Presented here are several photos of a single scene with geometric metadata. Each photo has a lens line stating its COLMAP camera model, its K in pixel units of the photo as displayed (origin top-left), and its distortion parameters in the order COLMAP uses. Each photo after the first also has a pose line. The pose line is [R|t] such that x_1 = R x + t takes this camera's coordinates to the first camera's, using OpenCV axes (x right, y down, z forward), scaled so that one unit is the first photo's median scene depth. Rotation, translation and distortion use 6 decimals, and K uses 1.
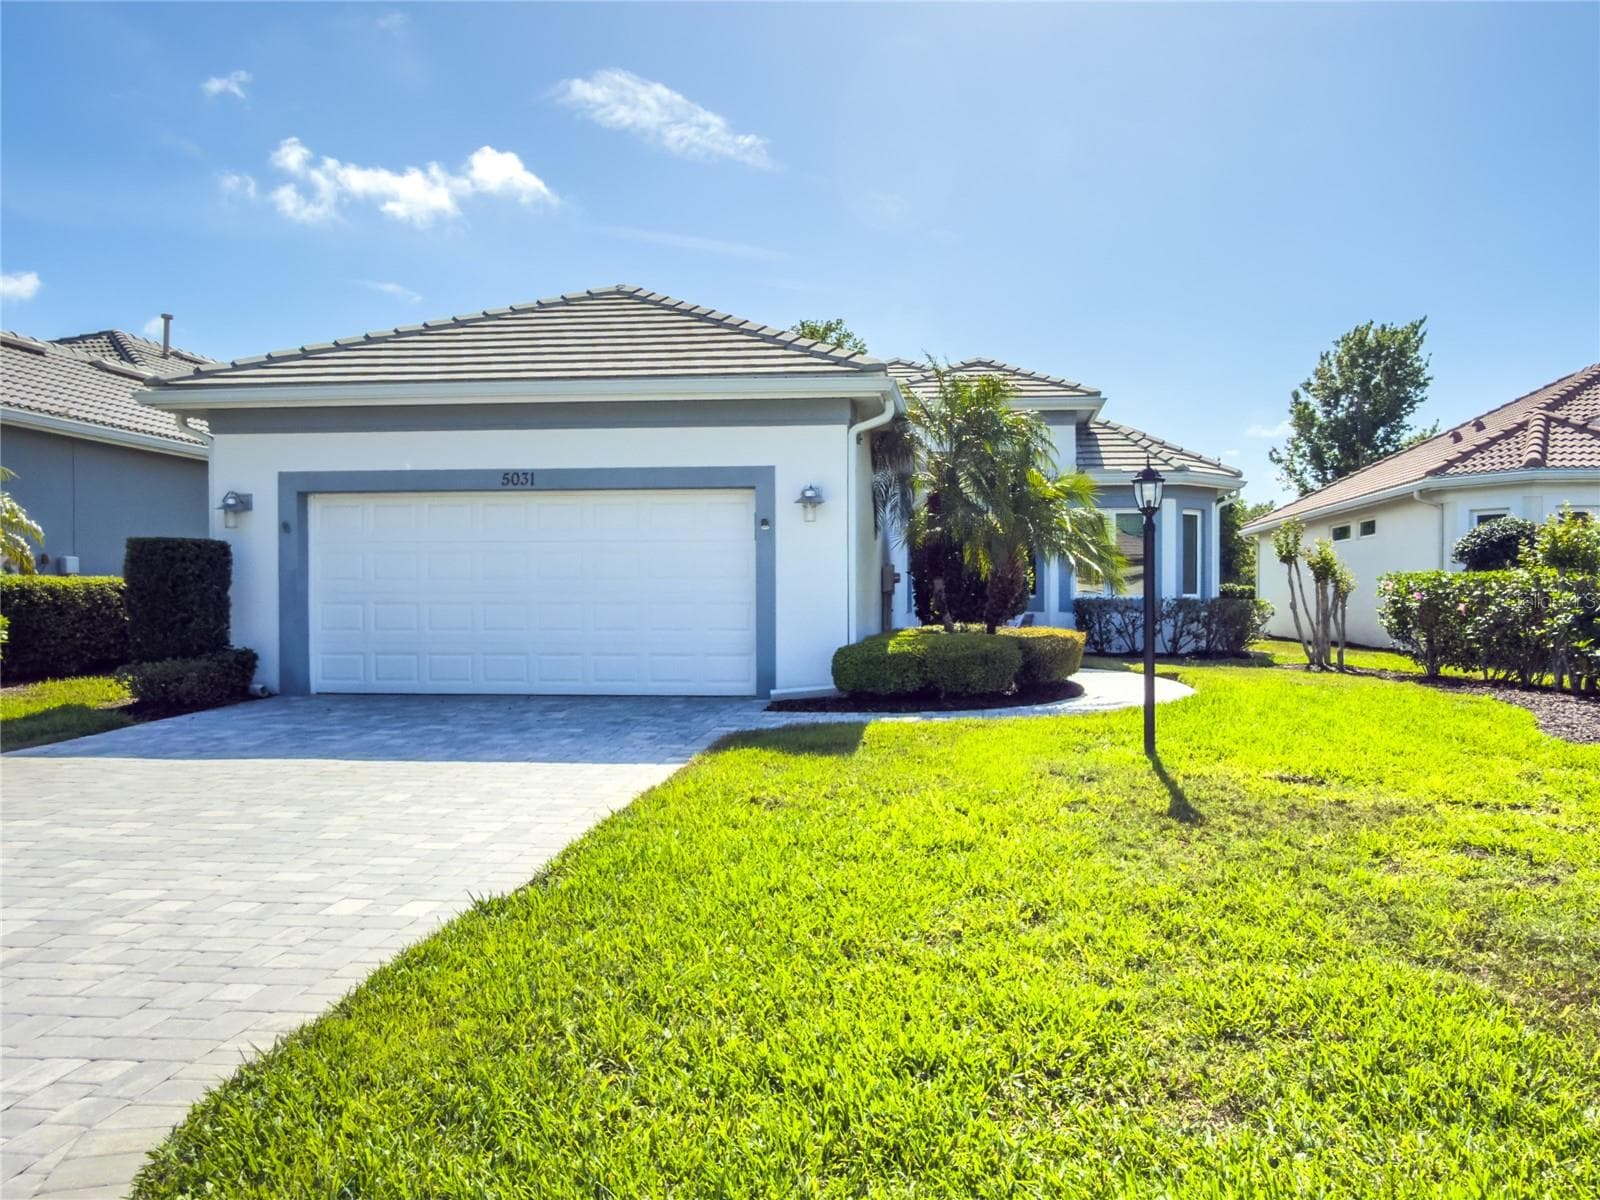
lens RADIAL K [[1077.3, 0, 837.5], [0, 1077.3, 620.1], [0, 0, 1]] dist [-0.002920, -0.001310]
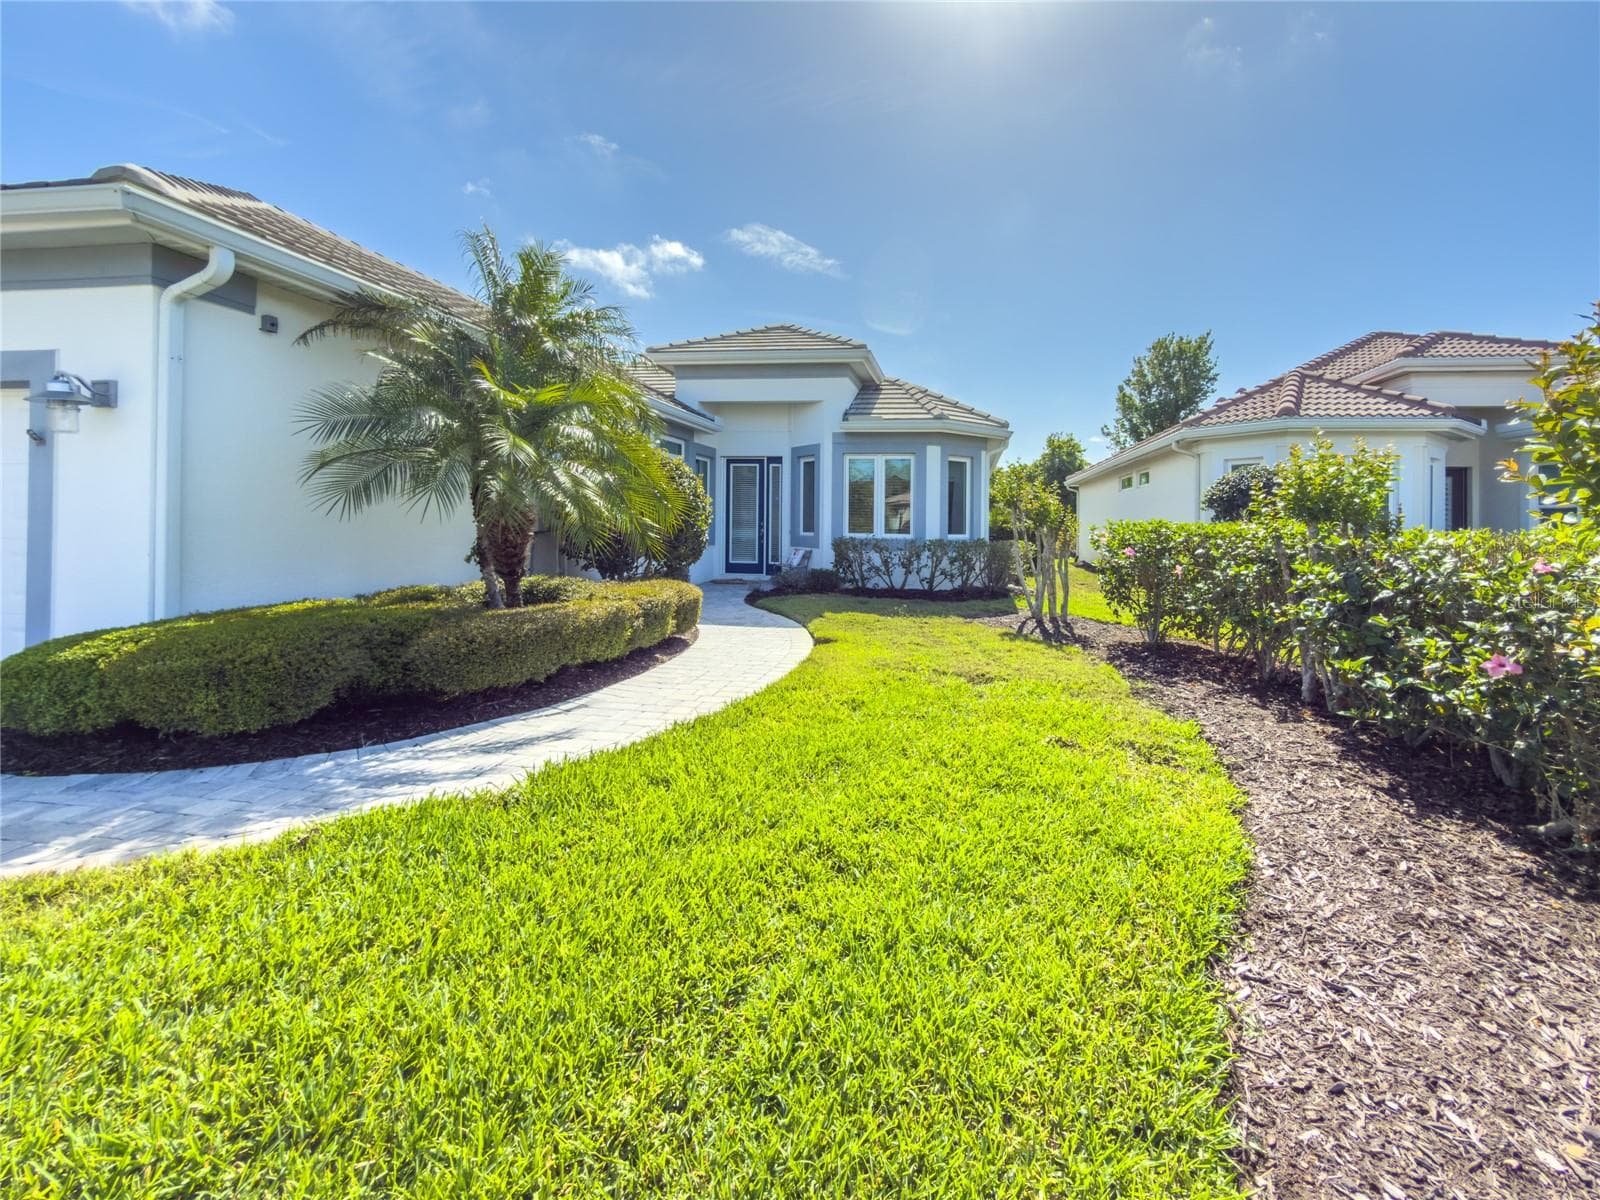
lens RADIAL K [[592.5, 0, 859.6], [0, 592.5, 536.5], [0, 0, 1]] dist [0.000832, 0.000091]
pose [[0.998063, 0.018288, -0.059469, 0.136435], [-0.017880, 0.999813, 0.007383, -0.012606], [0.059593, -0.006305, 0.998203, 0.202911]]
